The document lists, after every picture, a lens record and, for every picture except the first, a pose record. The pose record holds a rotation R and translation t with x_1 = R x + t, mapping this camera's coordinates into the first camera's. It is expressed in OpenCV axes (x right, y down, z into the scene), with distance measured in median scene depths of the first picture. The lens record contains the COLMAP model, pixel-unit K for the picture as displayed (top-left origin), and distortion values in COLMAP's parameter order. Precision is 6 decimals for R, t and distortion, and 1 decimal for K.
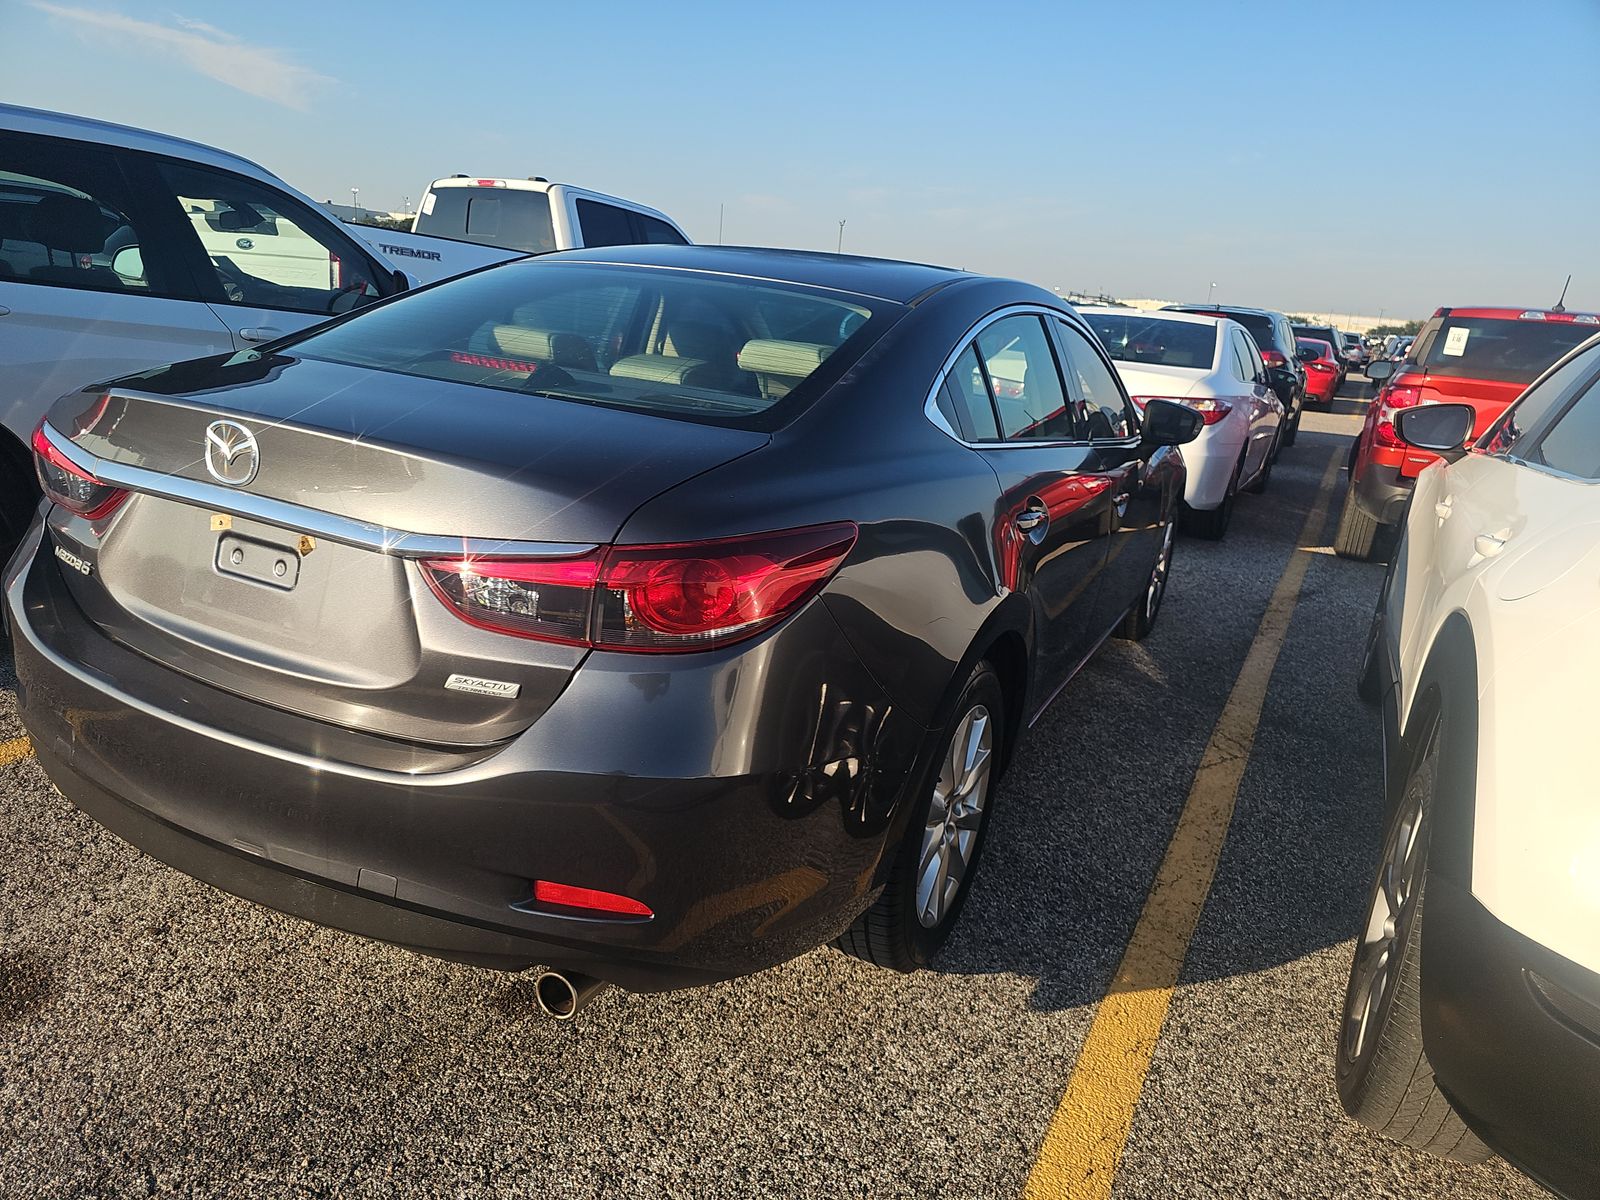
lens RADIAL K [[1077.5, 0, 793.8], [0, 1077.5, 596.3], [0, 0, 1]] dist [0.049102, -0.047769]
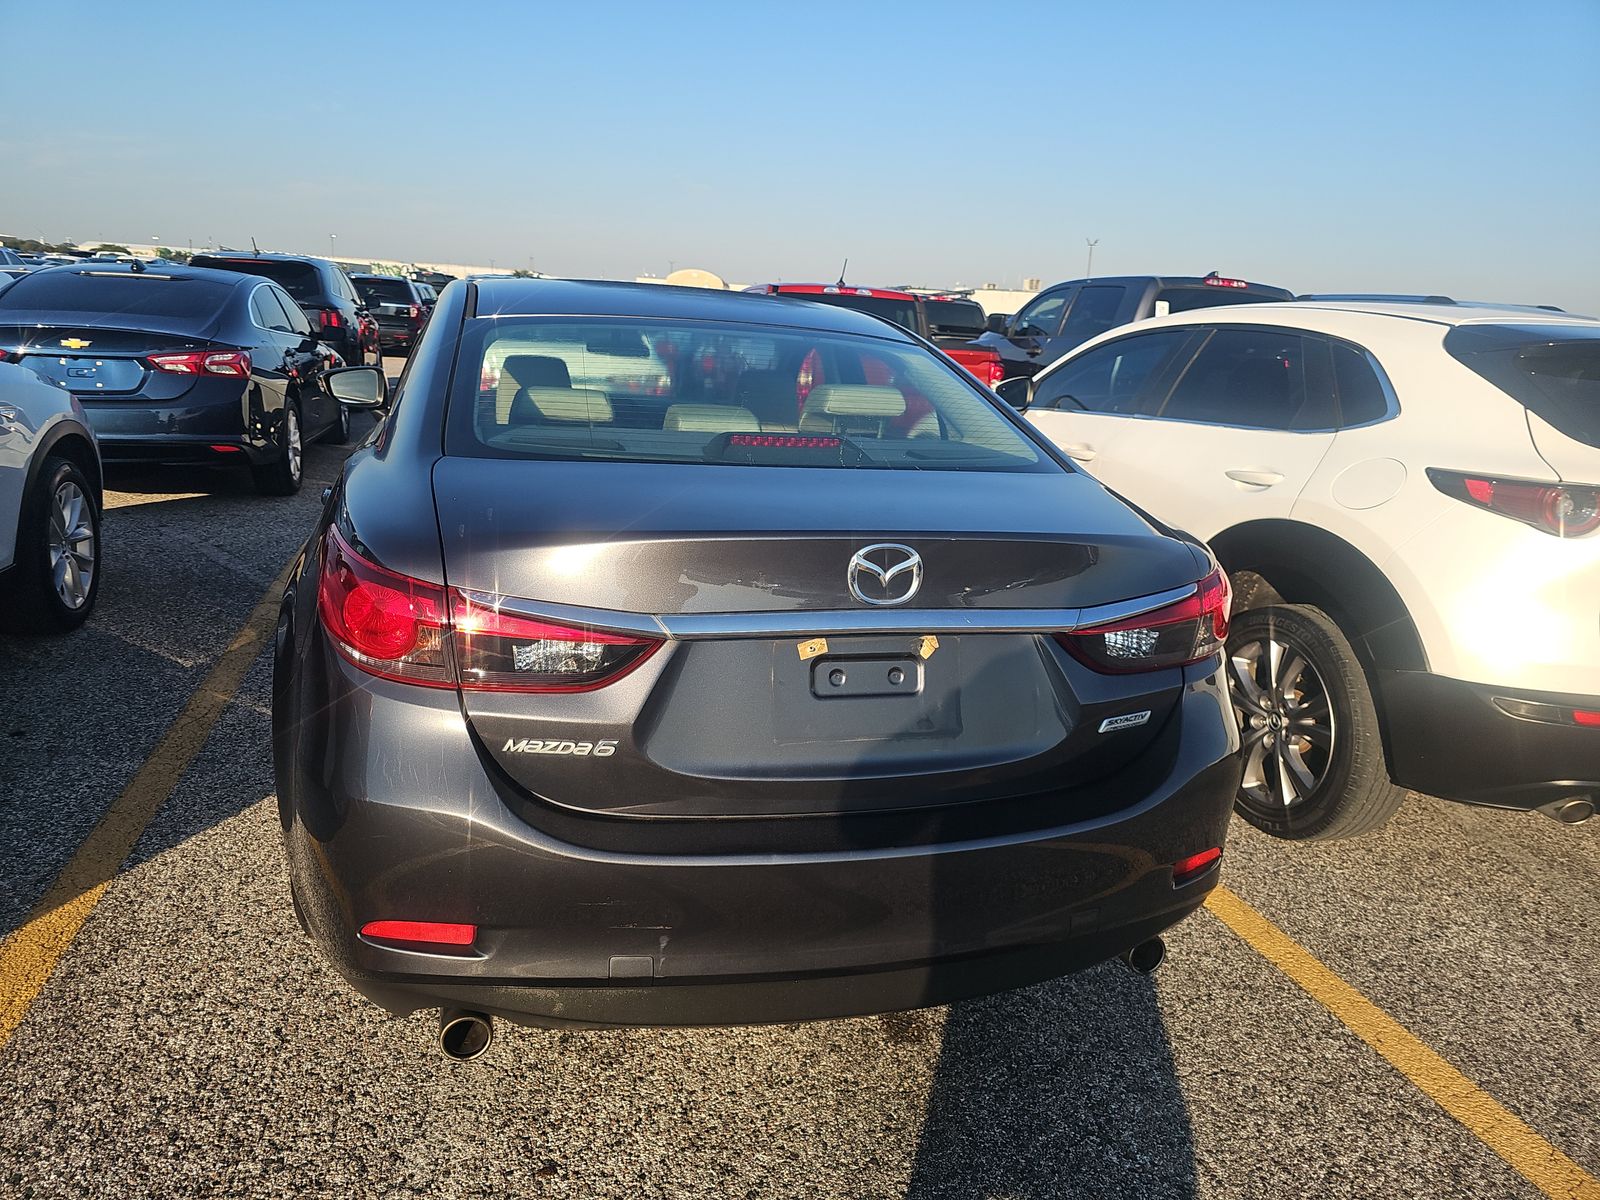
lens RADIAL K [[1077.5, 0, 774.9], [0, 1077.5, 543.8], [0, 0, 1]] dist [0.049102, -0.047769]
pose [[0.732218, -0.184833, 0.655510, -1.040409], [0.184823, 0.980279, 0.069957, -0.208261], [-0.655513, 0.069930, 0.751939, 0.270990]]
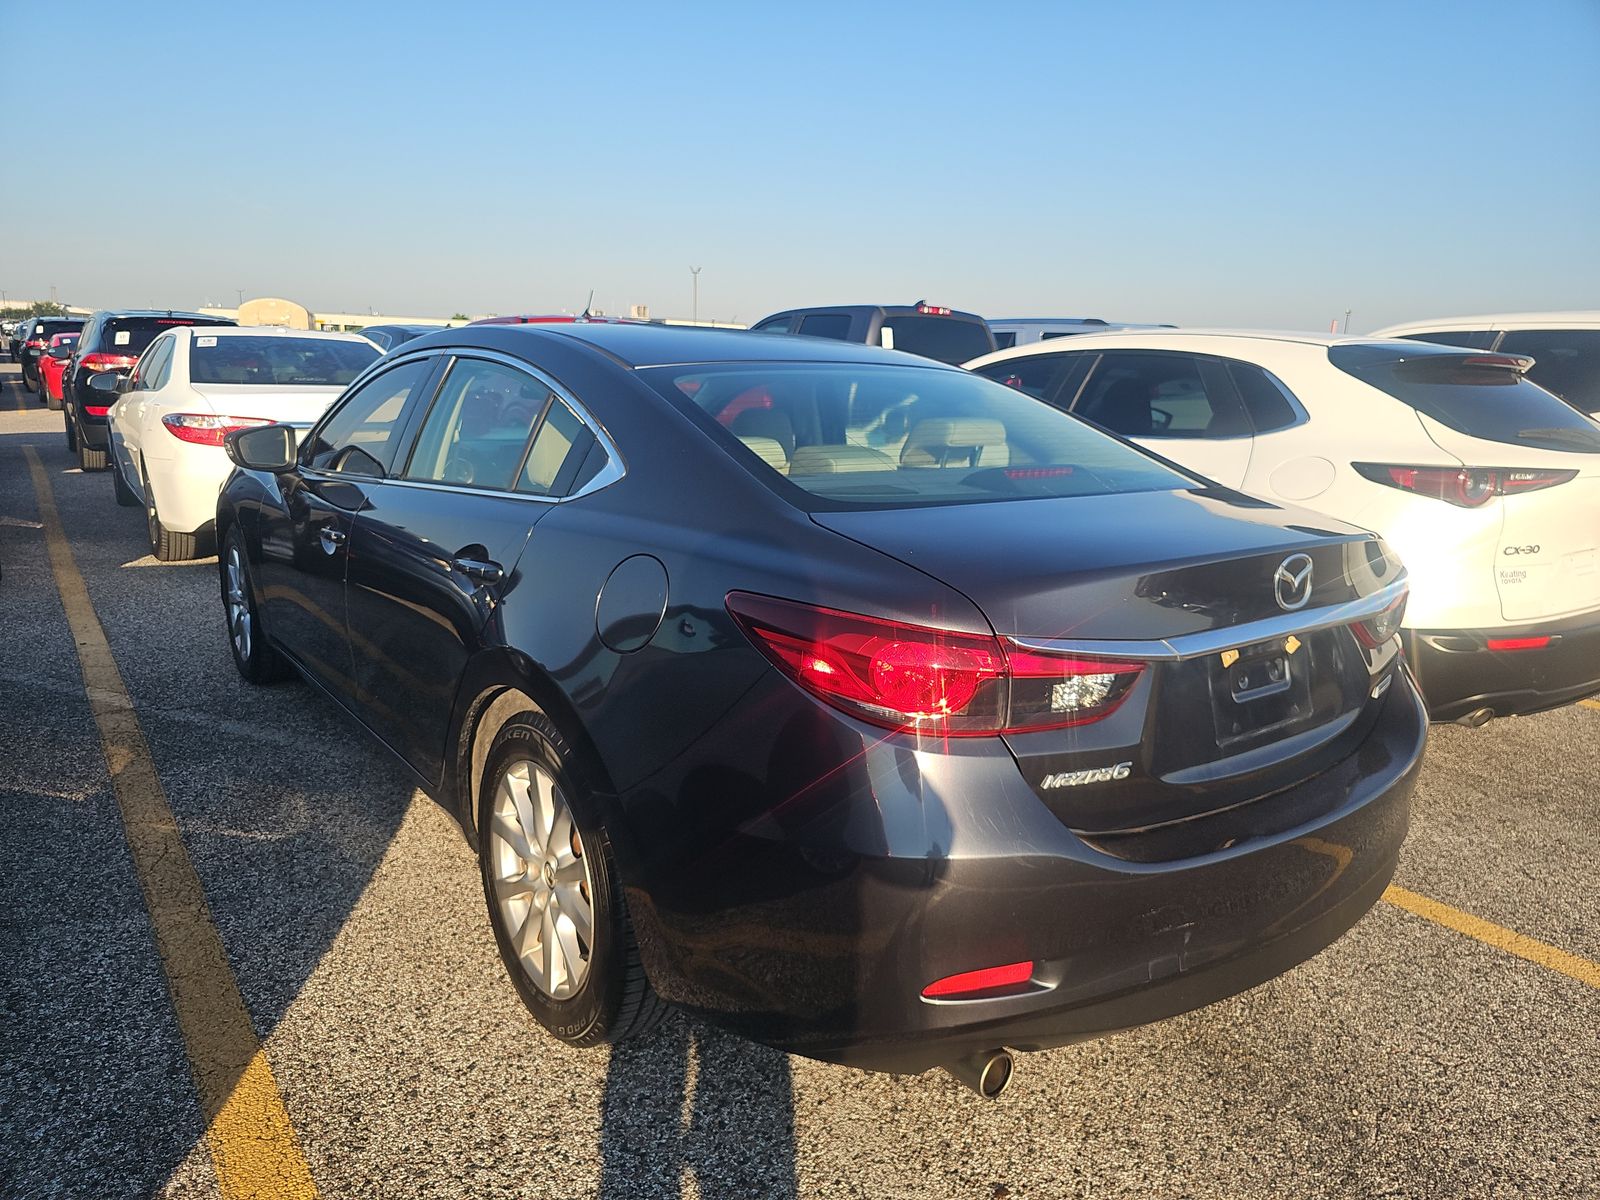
lens RADIAL K [[1077.5, 0, 773.0], [0, 1077.5, 593.9], [0, 0, 1]] dist [0.049102, -0.047769]
pose [[0.434347, -0.261378, 0.861988, -1.455120], [0.243258, 0.955452, 0.167143, -0.370260], [-0.867276, 0.137087, 0.478580, 0.785239]]
